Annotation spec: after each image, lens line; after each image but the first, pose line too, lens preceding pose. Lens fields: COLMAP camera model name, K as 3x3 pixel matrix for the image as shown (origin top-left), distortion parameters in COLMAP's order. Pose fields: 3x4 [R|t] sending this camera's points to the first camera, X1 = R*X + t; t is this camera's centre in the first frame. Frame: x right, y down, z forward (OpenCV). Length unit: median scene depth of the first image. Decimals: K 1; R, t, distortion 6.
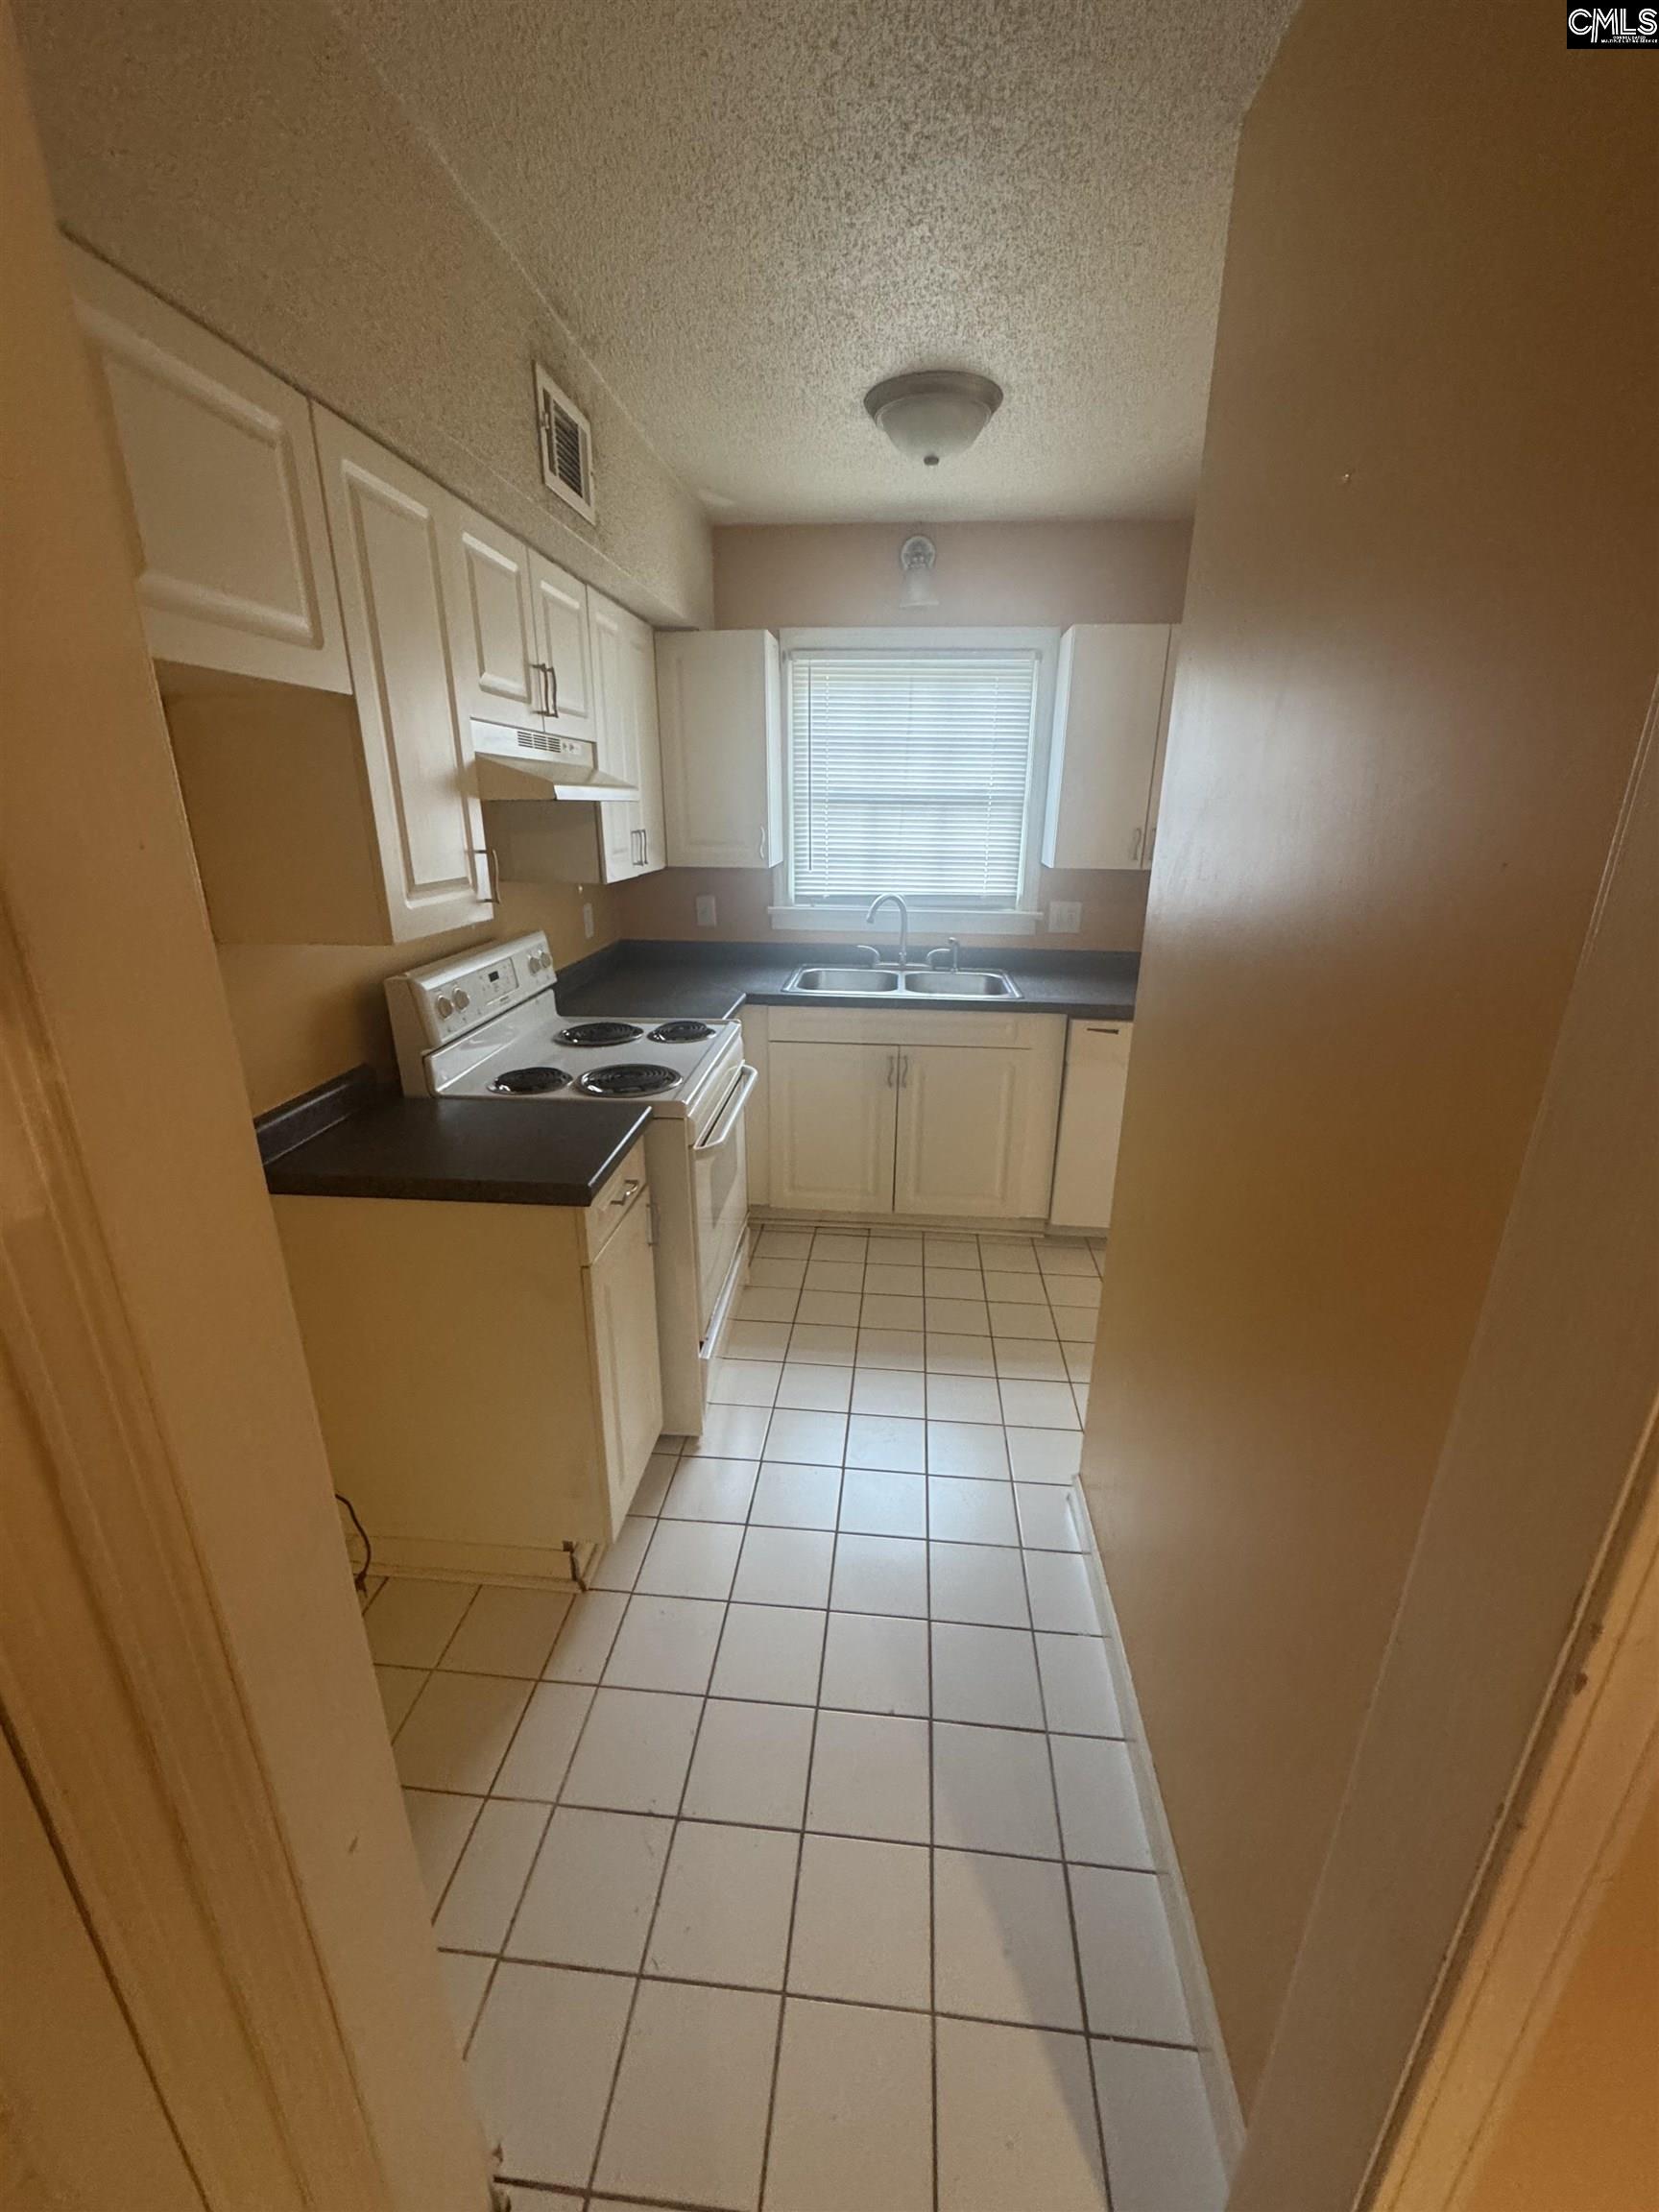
lens RADIAL K [[888.2, 0, 834.8], [0, 888.2, 1101.0], [0, 0, 1]] dist [-0.002147, -0.000175]
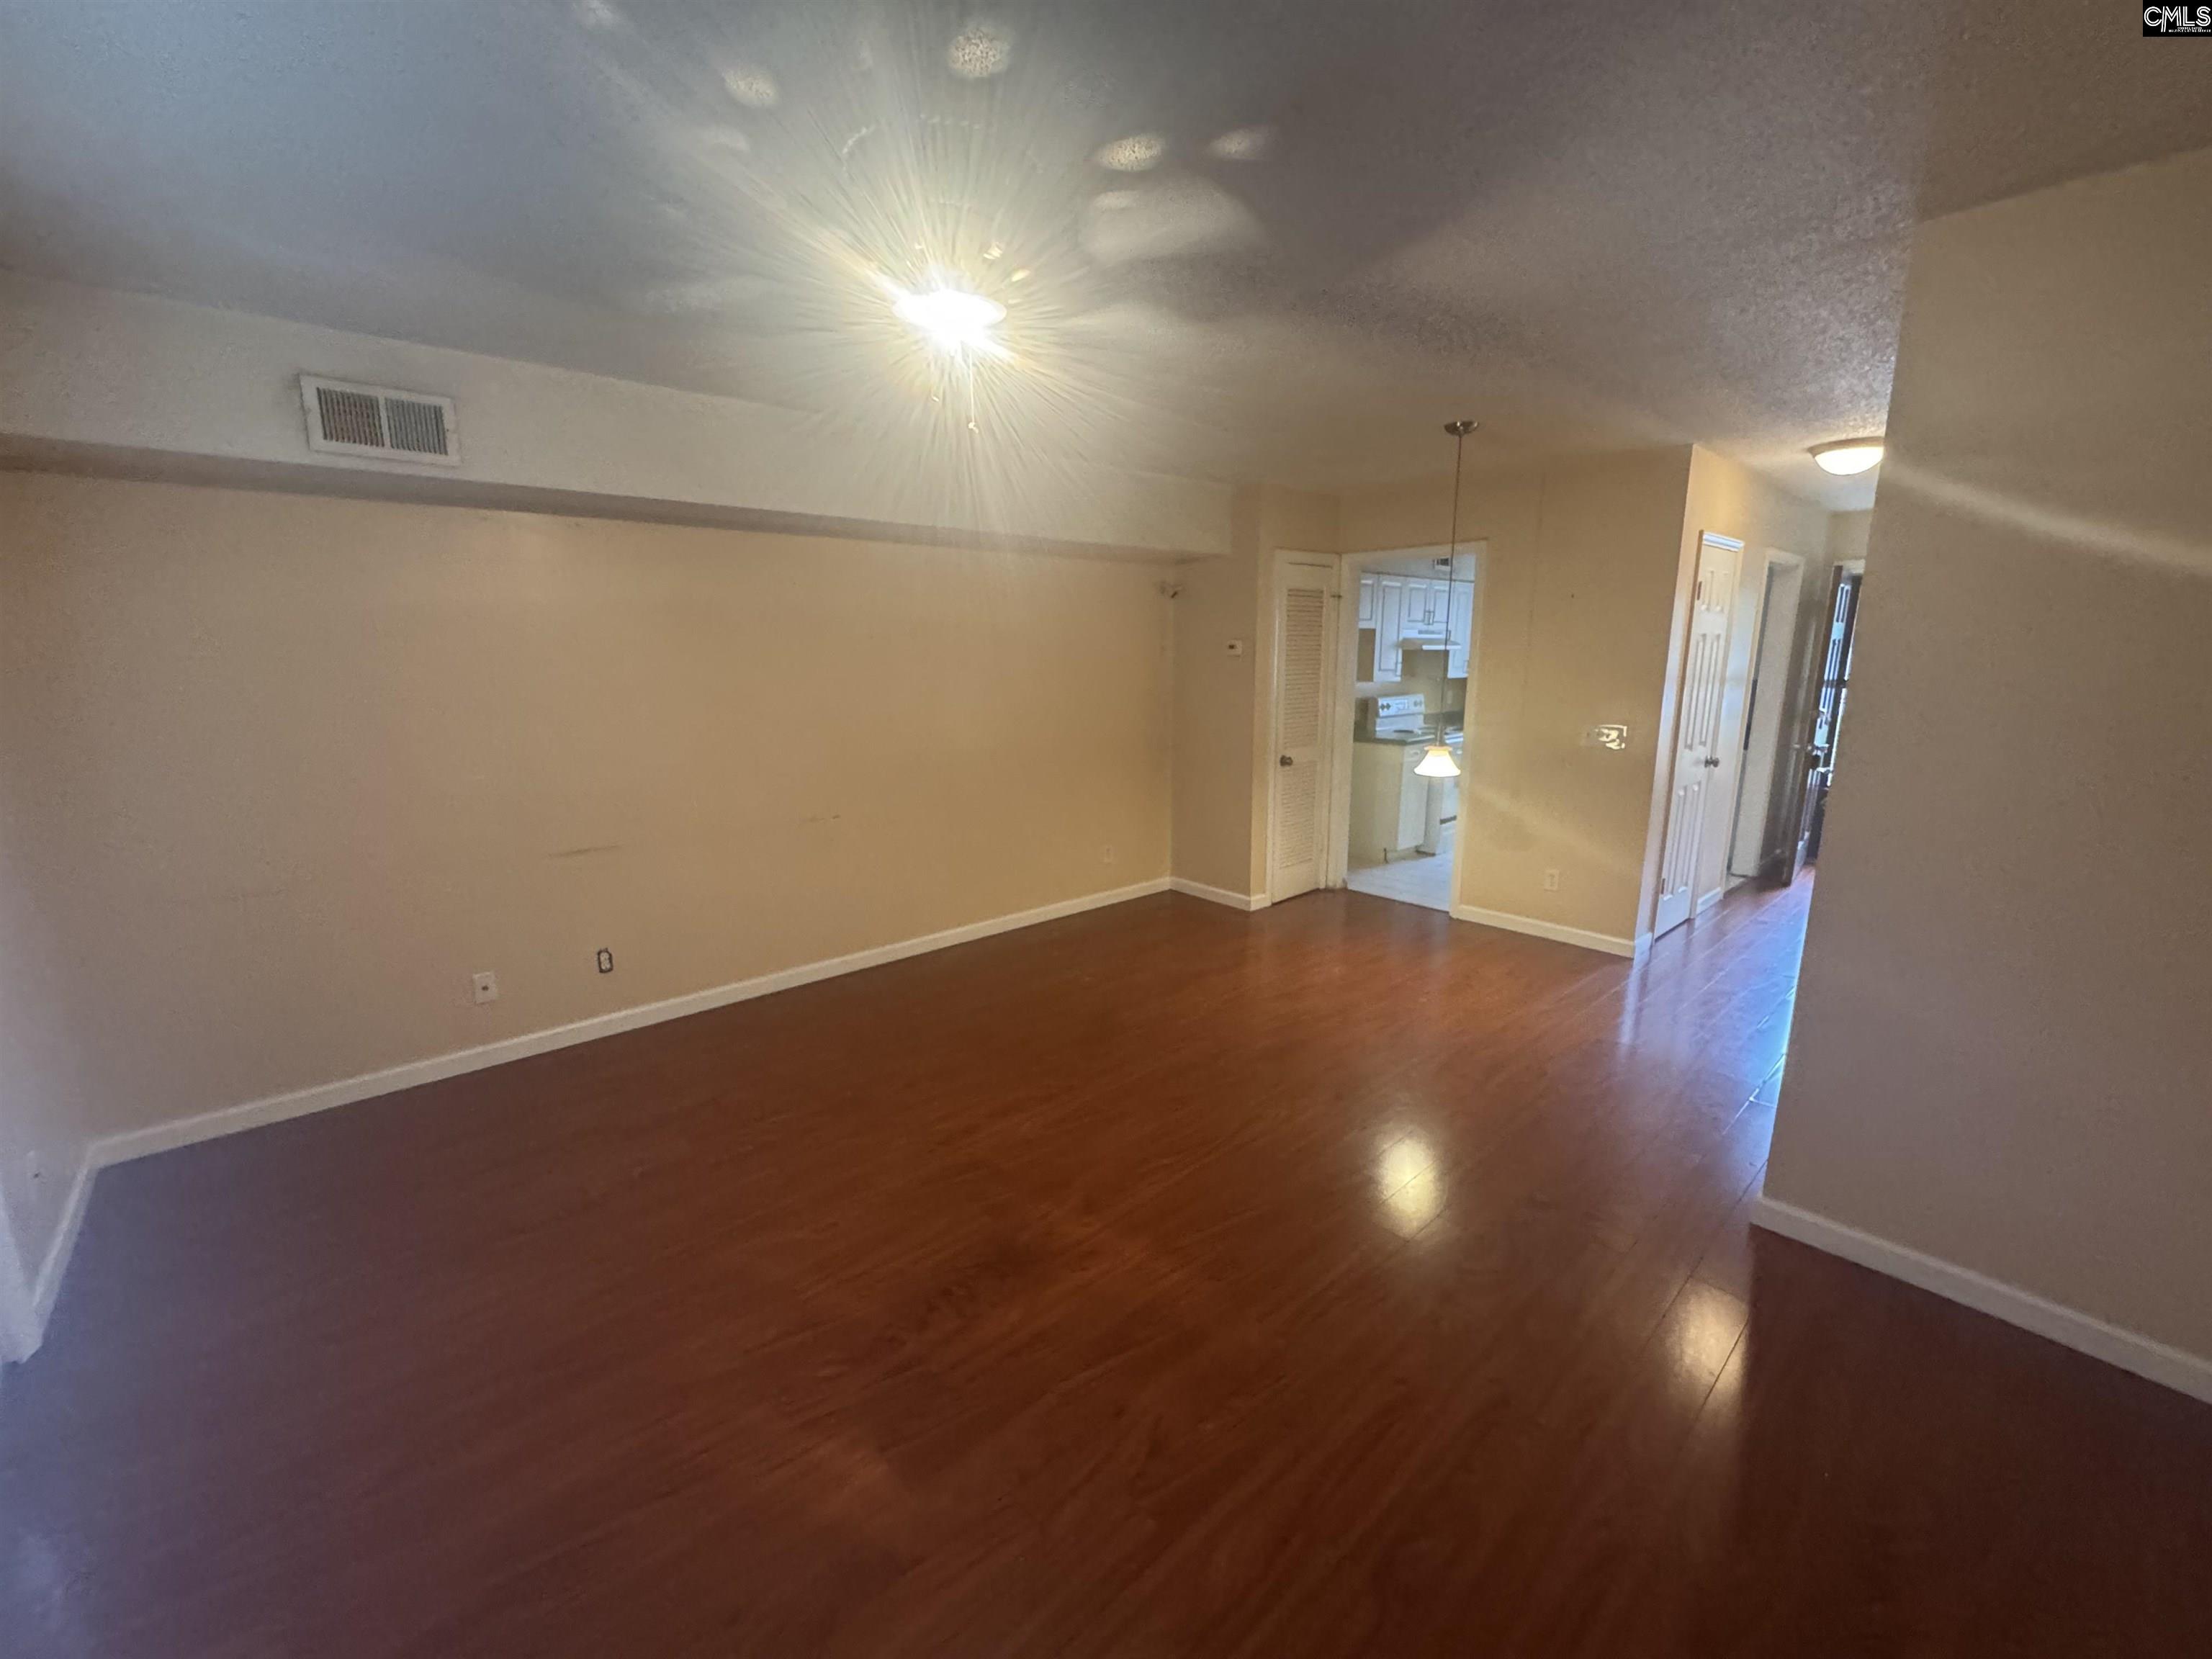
lens RADIAL K [[888.2, 0, 1107.1], [0, 888.2, 830.9], [0, 0, 1]] dist [-0.002147, -0.000175]
pose [[0.734272, 0.122211, -0.667764, 1.162826], [-0.208613, 0.976686, -0.050643, 0.778240], [0.646007, 0.176490, 0.742649, -2.222650]]
